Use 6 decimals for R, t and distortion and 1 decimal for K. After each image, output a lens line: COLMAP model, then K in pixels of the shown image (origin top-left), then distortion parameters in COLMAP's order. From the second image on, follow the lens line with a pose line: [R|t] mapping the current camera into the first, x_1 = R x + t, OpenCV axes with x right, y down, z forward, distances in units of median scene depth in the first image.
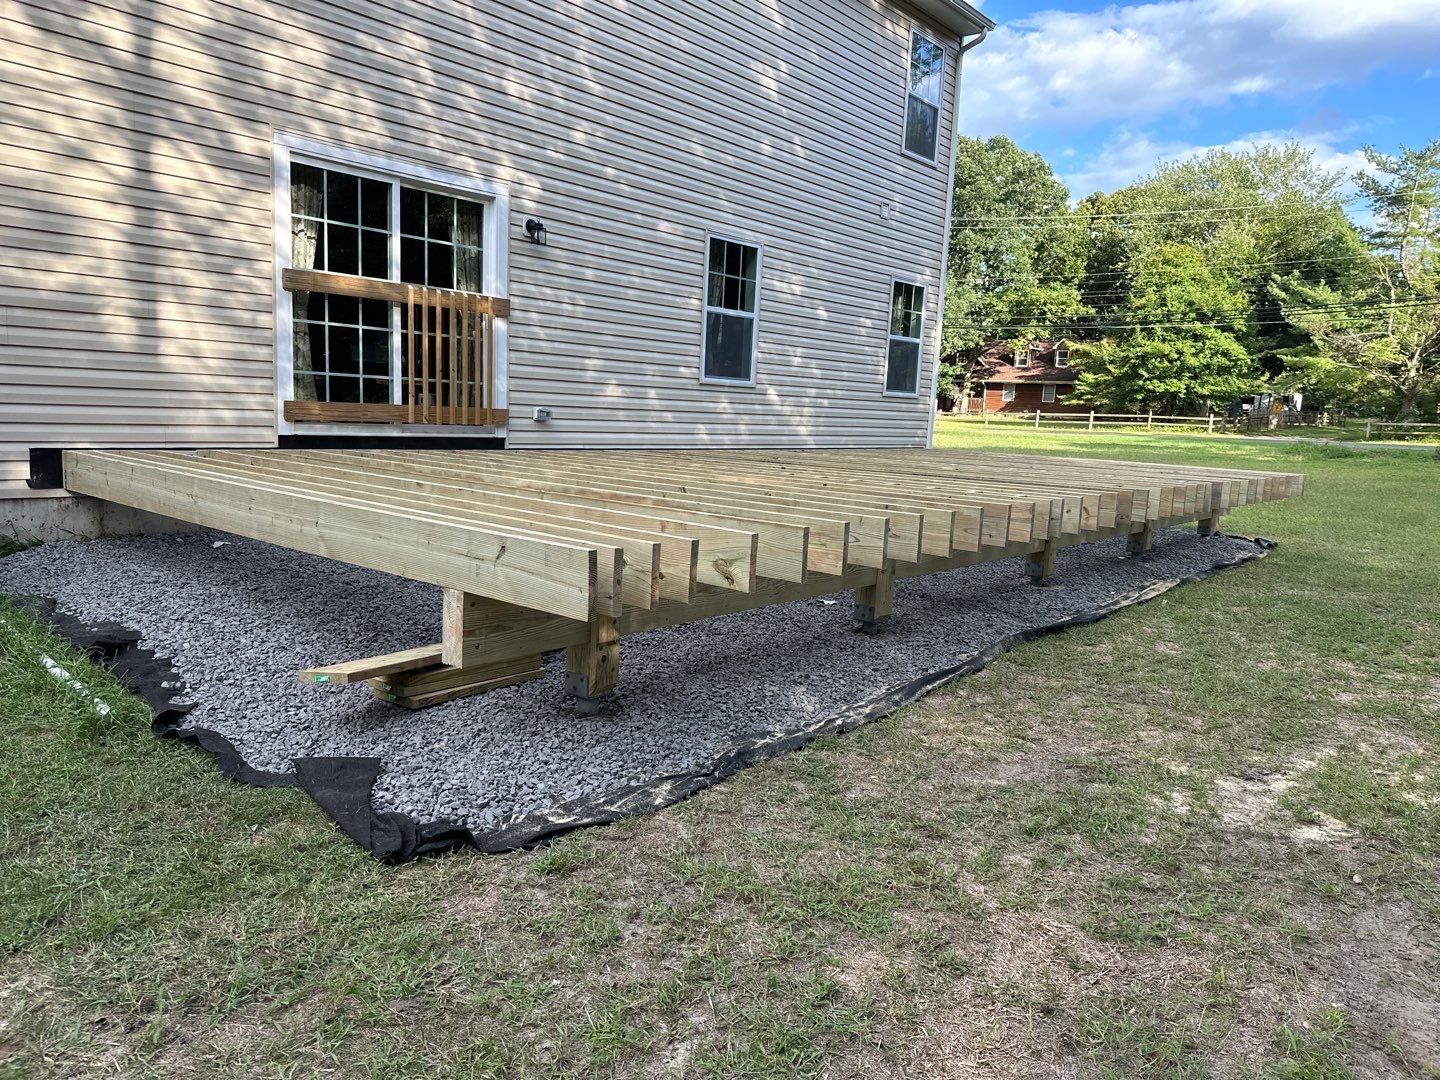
lens RADIAL K [[1025.0, 0, 724.9], [0, 1025.0, 547.2], [0, 0, 1]] dist [0.055385, -0.066860]
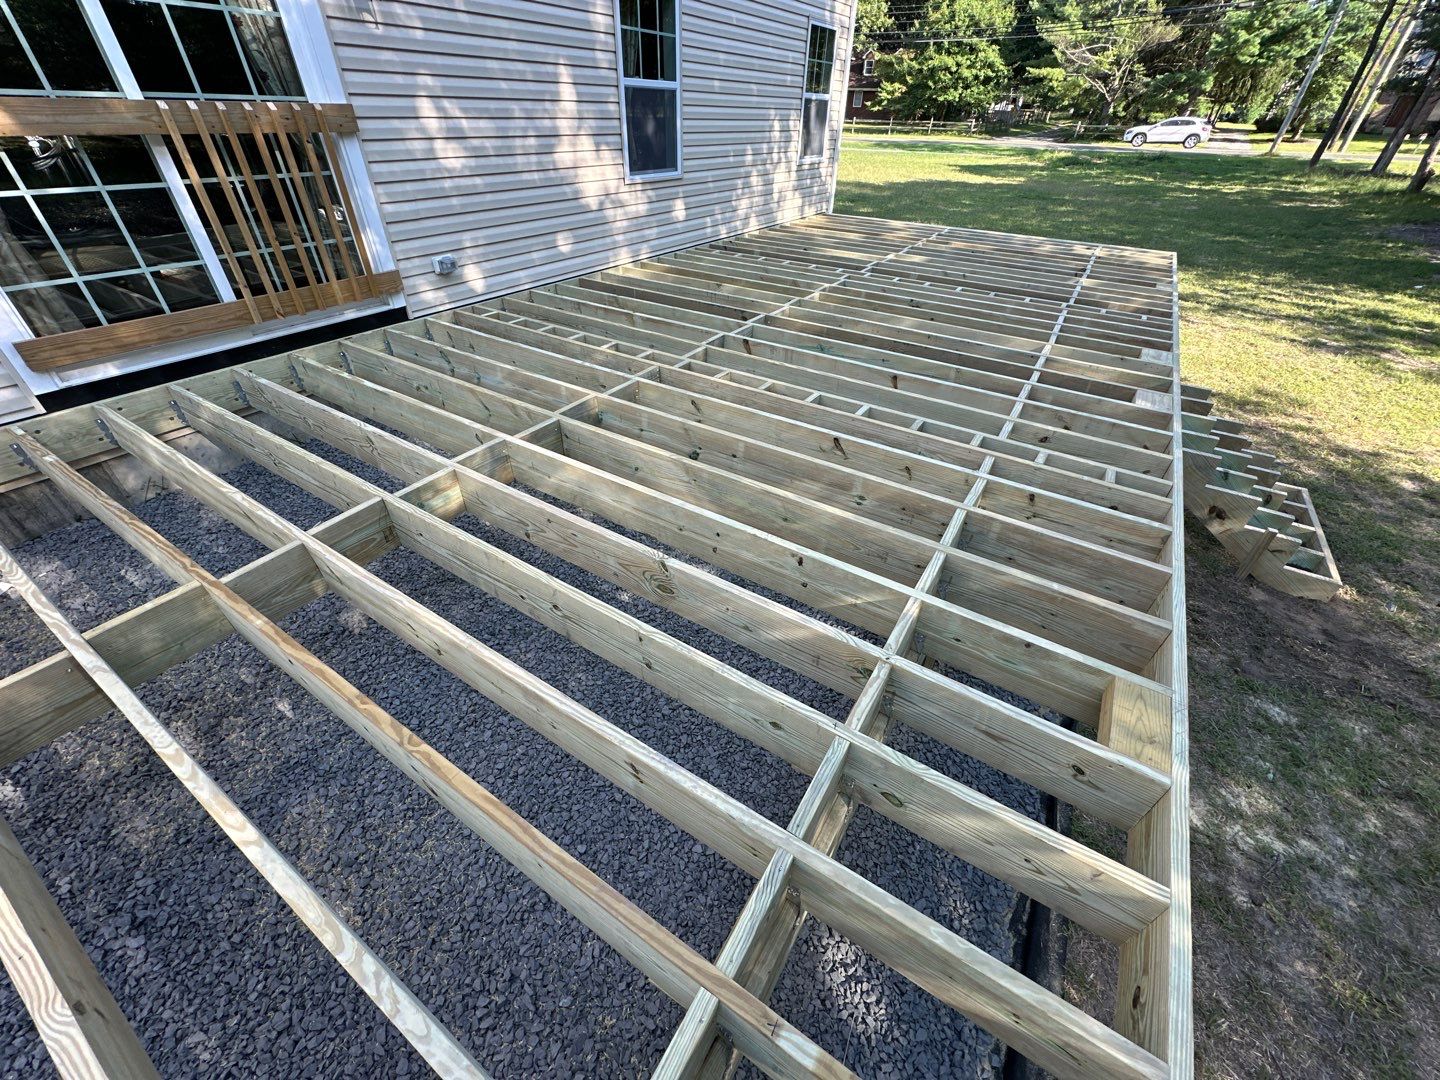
lens RADIAL K [[574.1, 0, 720.0], [0, 574.1, 540.0], [0, 0, 1]] dist [-0.003990, -0.000157]
pose [[0.990832, -0.099867, 0.090986, -0.019312], [0.042413, 0.869362, 0.492352, -0.130639], [-0.128270, -0.483979, 0.865628, 0.388782]]
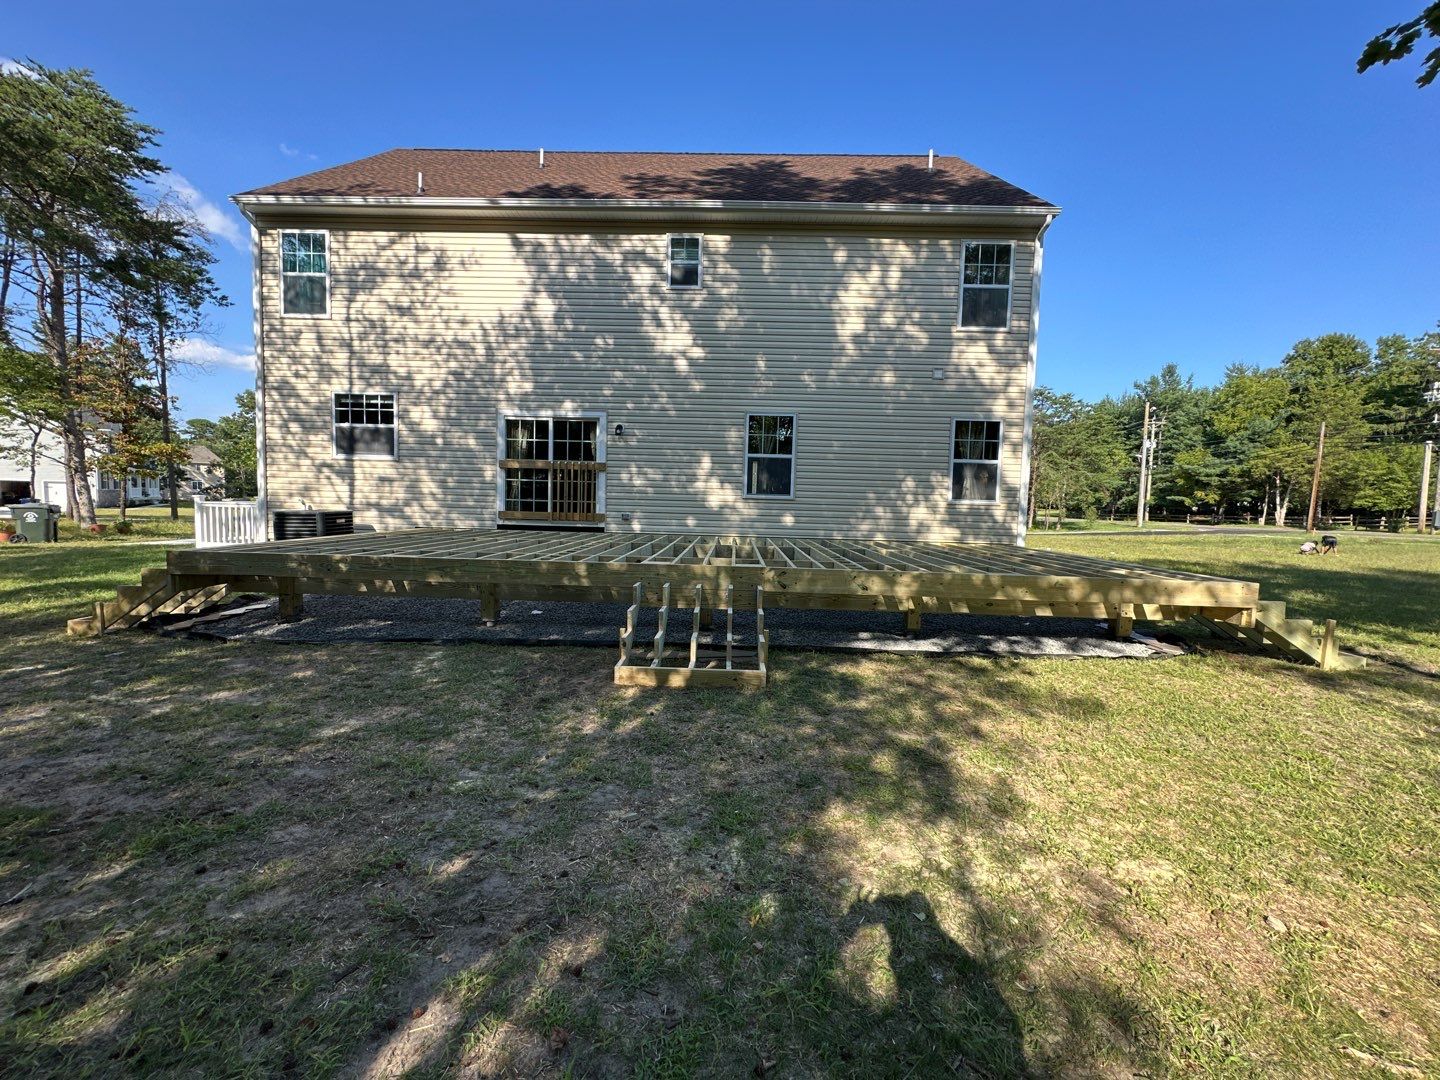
lens RADIAL K [[574.1, 0, 720.0], [0, 574.1, 540.0], [0, 0, 1]] dist [-0.003990, -0.000157]
pose [[0.620702, 0.023059, -0.783707, 0.701729], [-0.105322, 0.992960, -0.054200, -0.034188], [0.776940, 0.116183, 0.618761, 0.377658]]
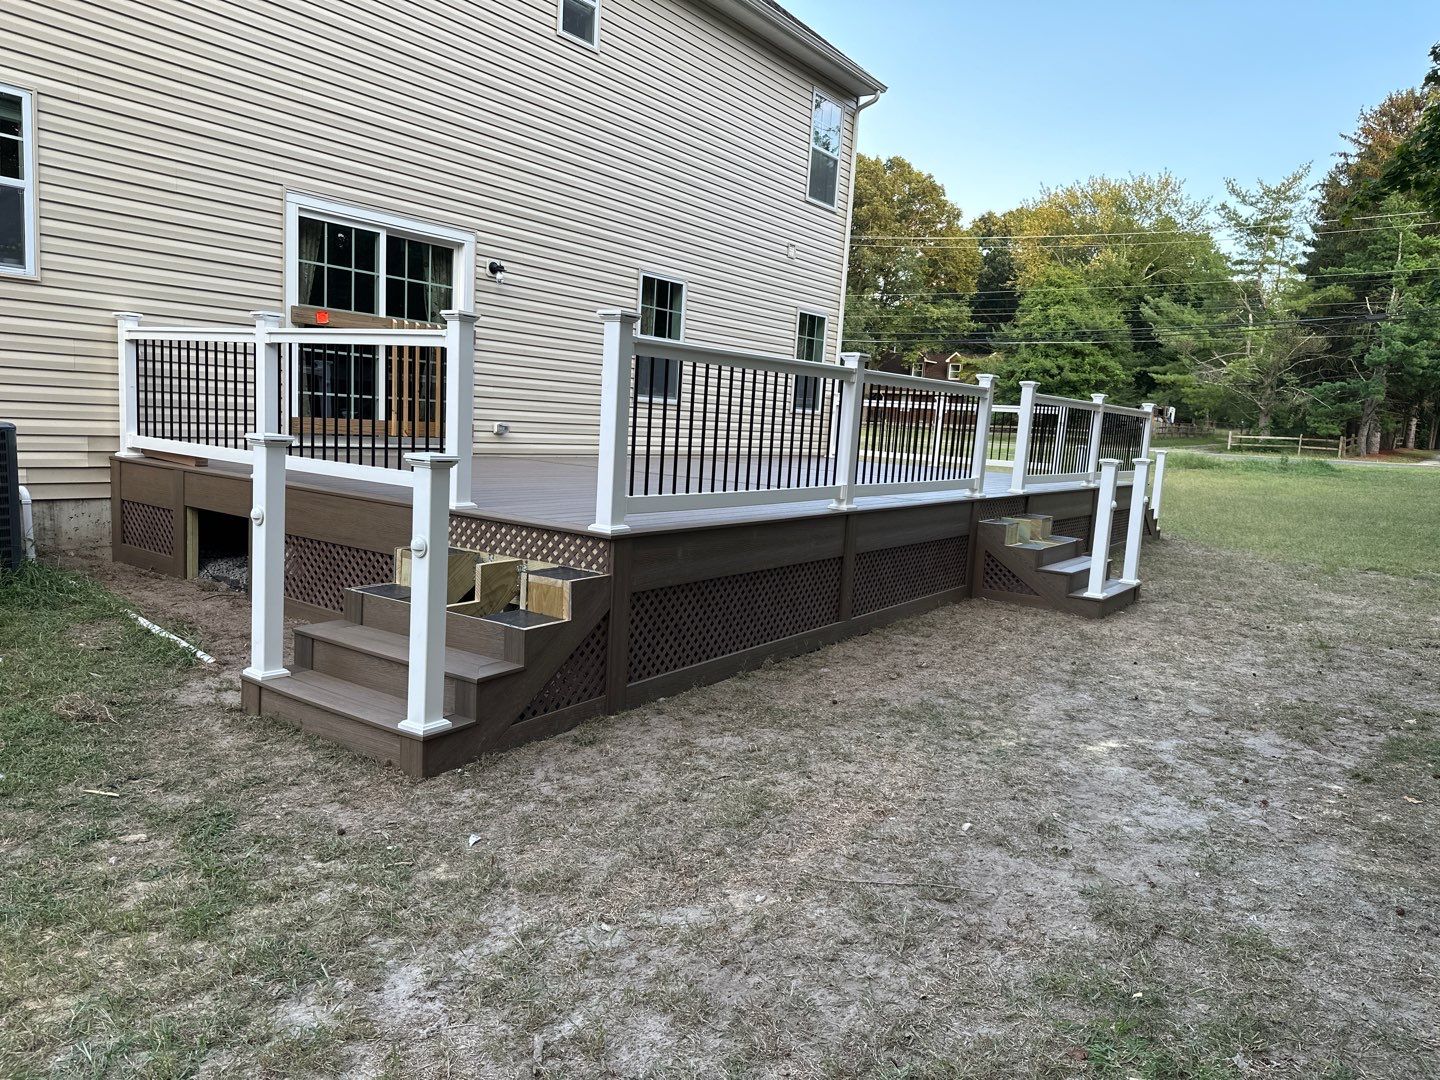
lens RADIAL K [[1027.9, 0, 719.1], [0, 1027.9, 549.4], [0, 0, 1]] dist [0.052327, -0.059371]
pose [[0.996129, 0.000769, 0.087900, -0.029478], [-0.000568, 0.999997, -0.002319, 0.007934], [-0.087902, 0.002260, 0.996127, -0.150213]]
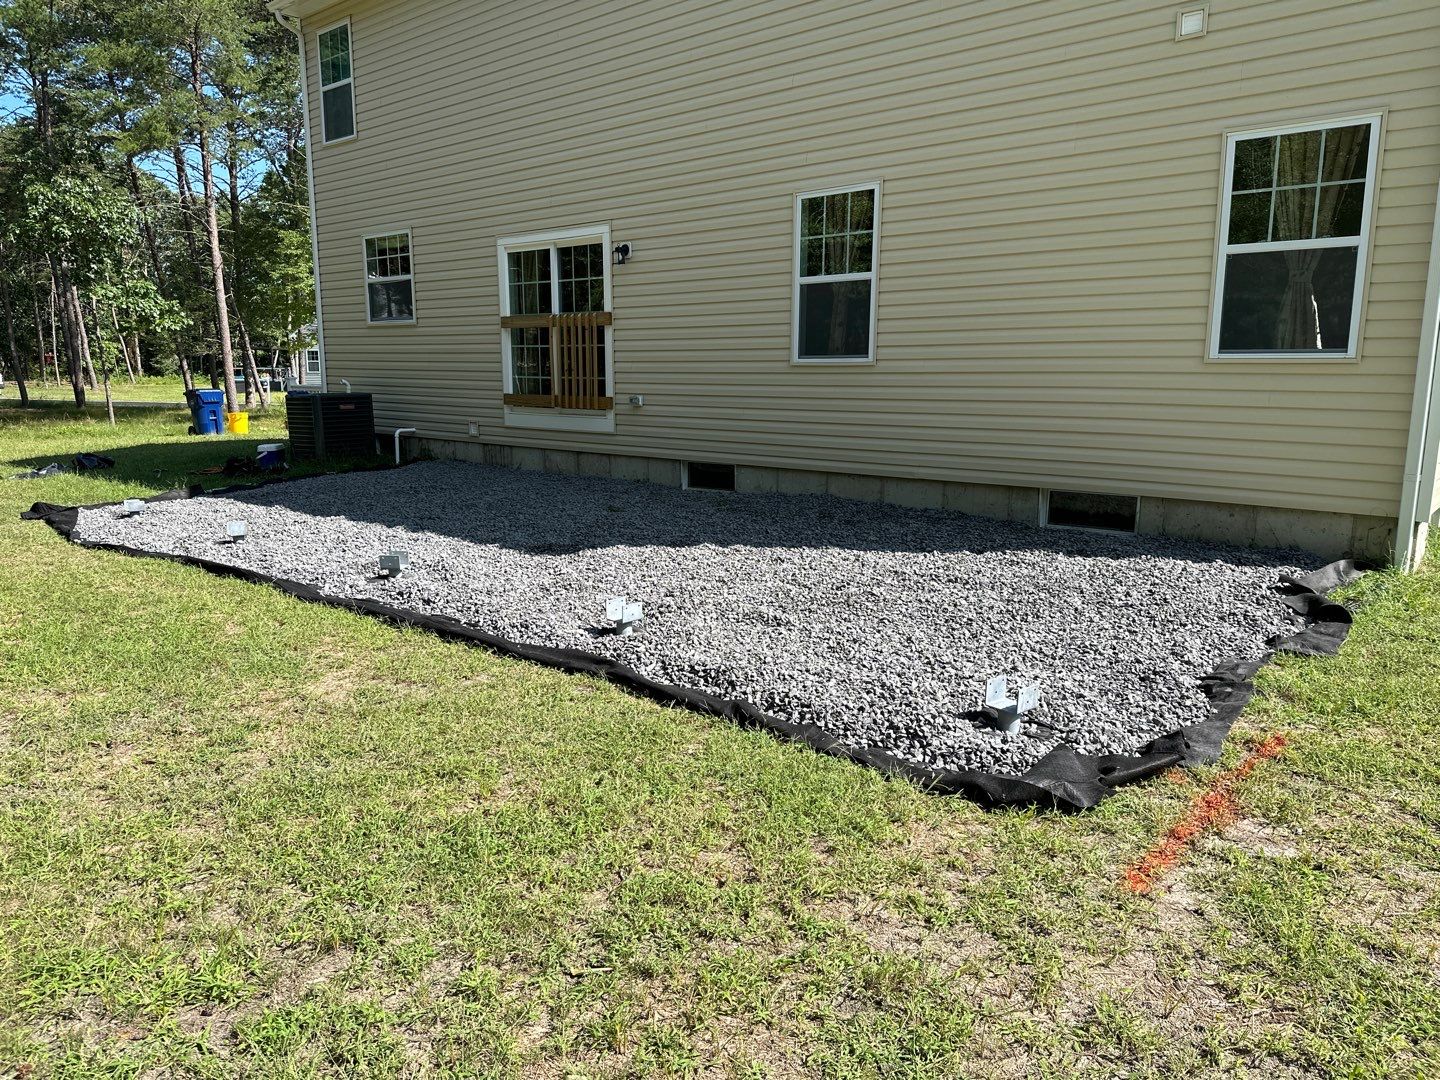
lens RADIAL K [[1013.5, 0, 720.0], [0, 1013.5, 540.0], [0, 0, 1]] dist [0.030092, -0.022738]
pose [[-0.018816, 0.118777, -0.992743, 0.871388], [-0.140214, 0.982793, 0.120244, -0.105998], [0.989942, 0.141459, -0.001838, 0.948935]]
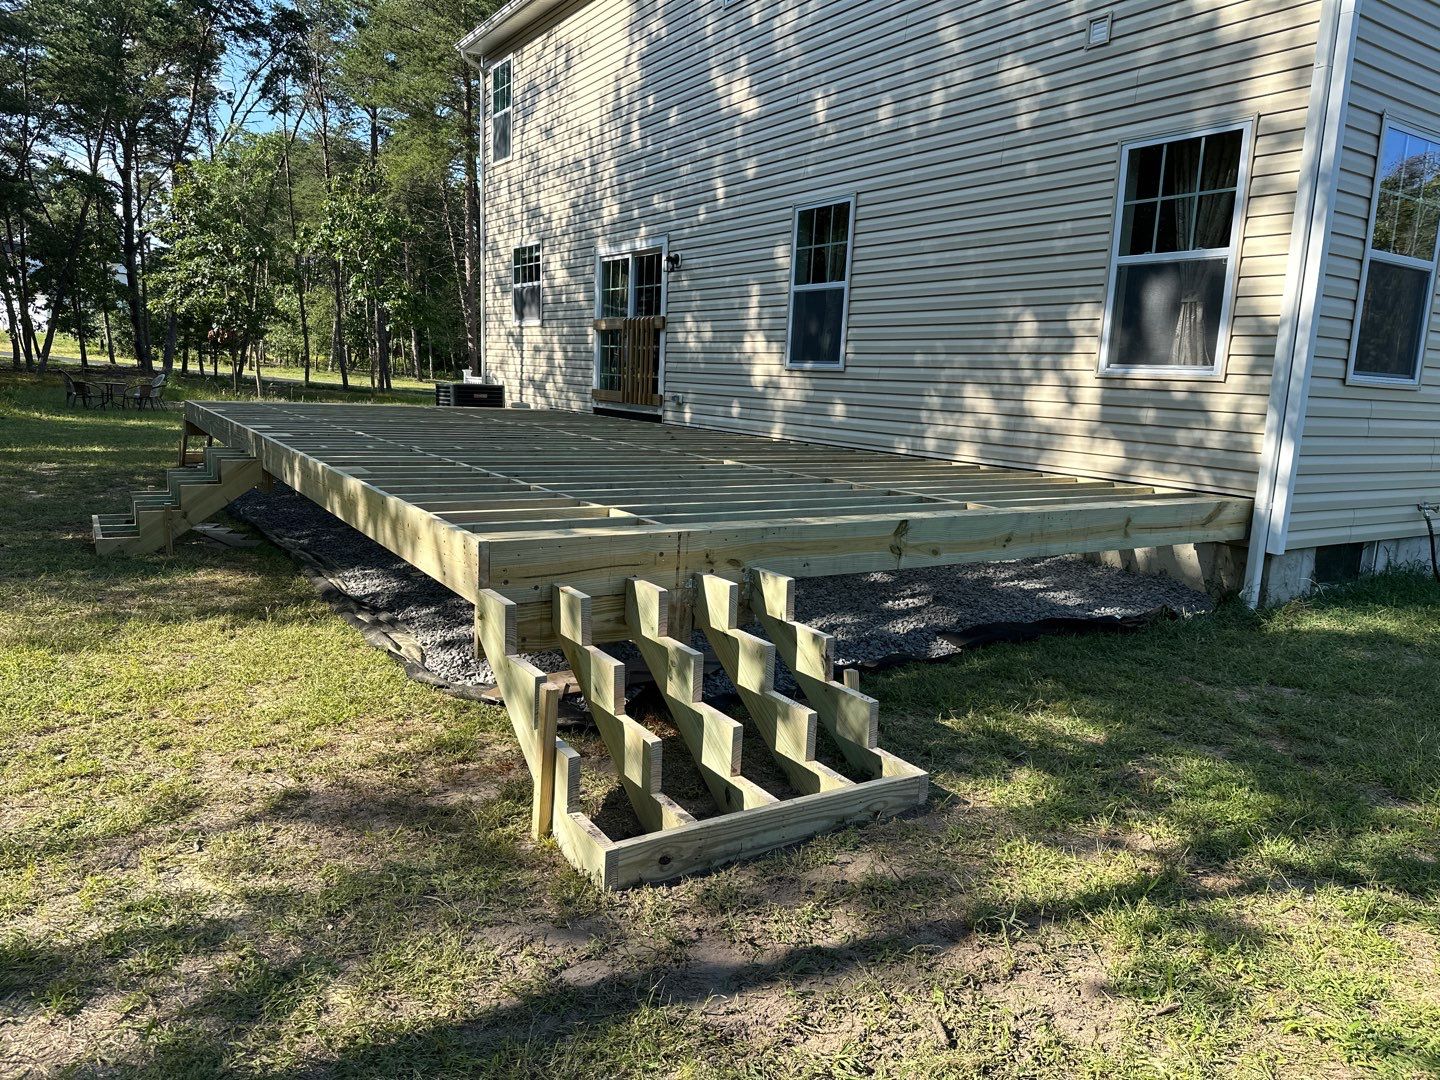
lens RADIAL K [[1026.4, 0, 718.2], [0, 1026.4, 543.9], [0, 0, 1]] dist [0.044347, -0.052931]
pose [[-0.303646, 0.094607, -0.948076, 0.895695], [-0.186055, 0.970014, 0.156385, -0.138888], [0.934442, 0.223880, -0.276939, 1.225498]]
